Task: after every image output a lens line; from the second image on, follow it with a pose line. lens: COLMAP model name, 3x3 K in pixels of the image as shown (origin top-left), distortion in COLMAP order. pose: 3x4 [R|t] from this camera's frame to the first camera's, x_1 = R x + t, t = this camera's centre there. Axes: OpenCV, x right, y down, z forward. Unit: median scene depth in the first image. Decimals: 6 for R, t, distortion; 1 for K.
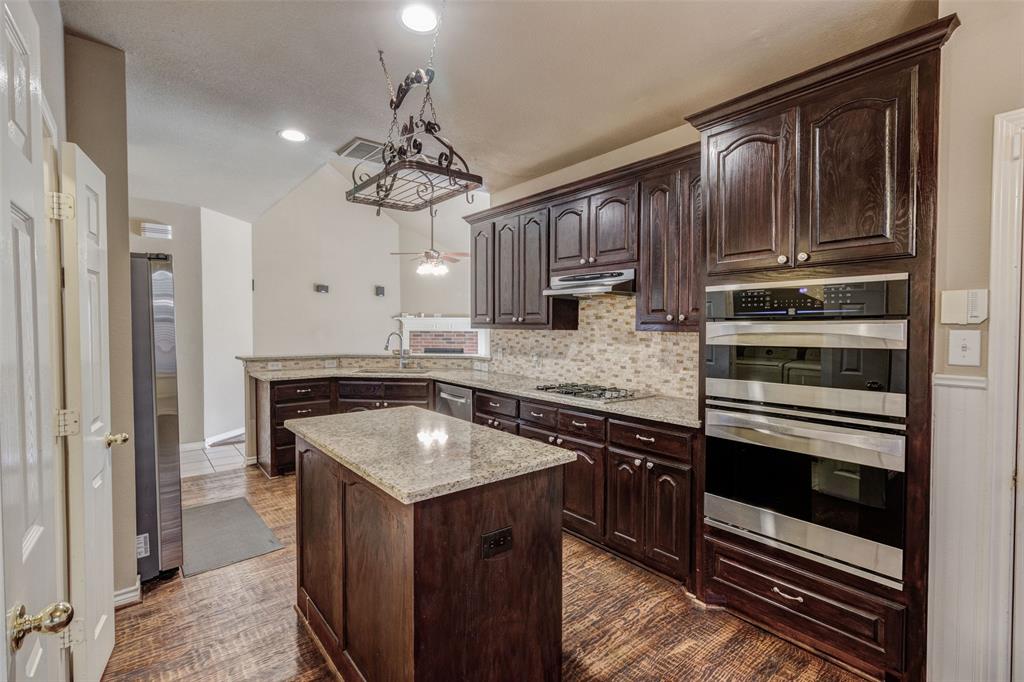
lens RADIAL K [[470.5, 0, 512.0], [0, 470.5, 341.0], [0, 0, 1]] dist [-0.000125, 0.000035]
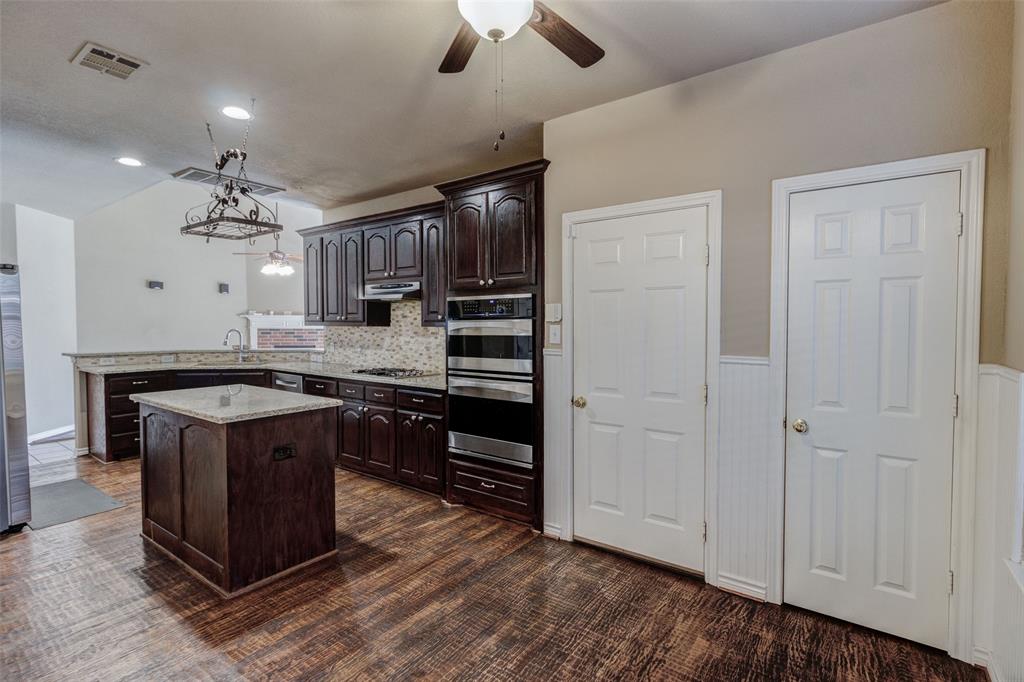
lens RADIAL K [[484.4, 0, 512.0], [0, 484.4, 341.0], [0, 0, 1]] dist [0.002570, 0.000312]
pose [[0.968296, -0.009935, 0.249607, 0.166750], [0.008998, 0.999948, 0.004894, 0.016105], [-0.249643, -0.002493, 0.968335, -0.450343]]
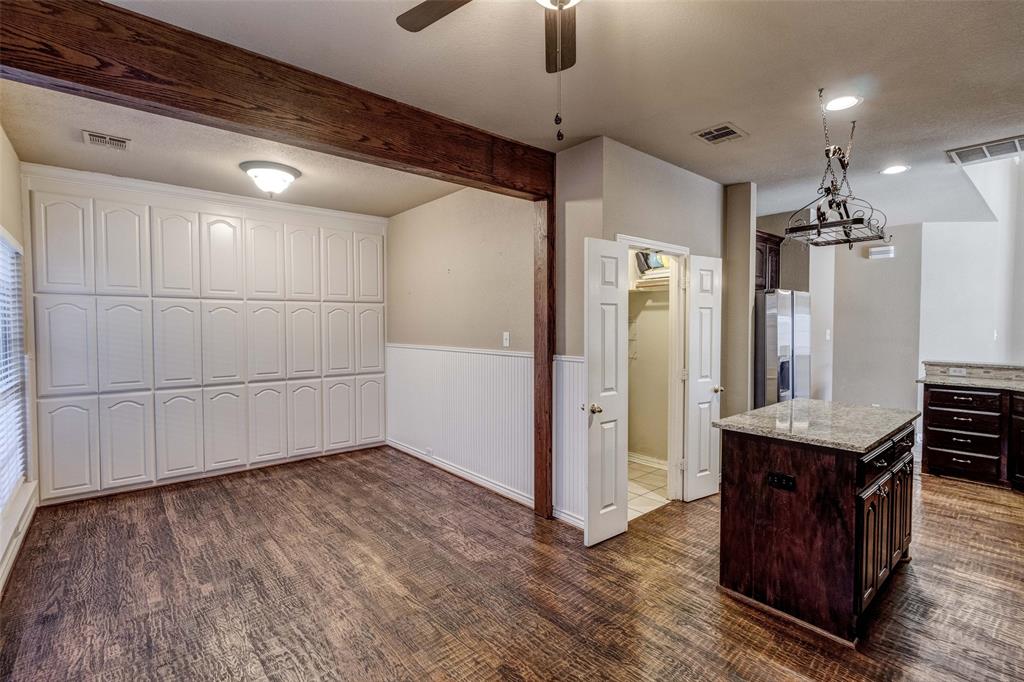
lens RADIAL K [[470.5, 0, 512.0], [0, 470.5, 341.0], [0, 0, 1]] dist [-0.000125, 0.000035]
pose [[0.016732, 0.032558, -0.999330, 0.751110], [-0.032386, 0.998963, 0.032004, -0.021891], [0.999335, 0.031829, 0.017769, 0.049900]]
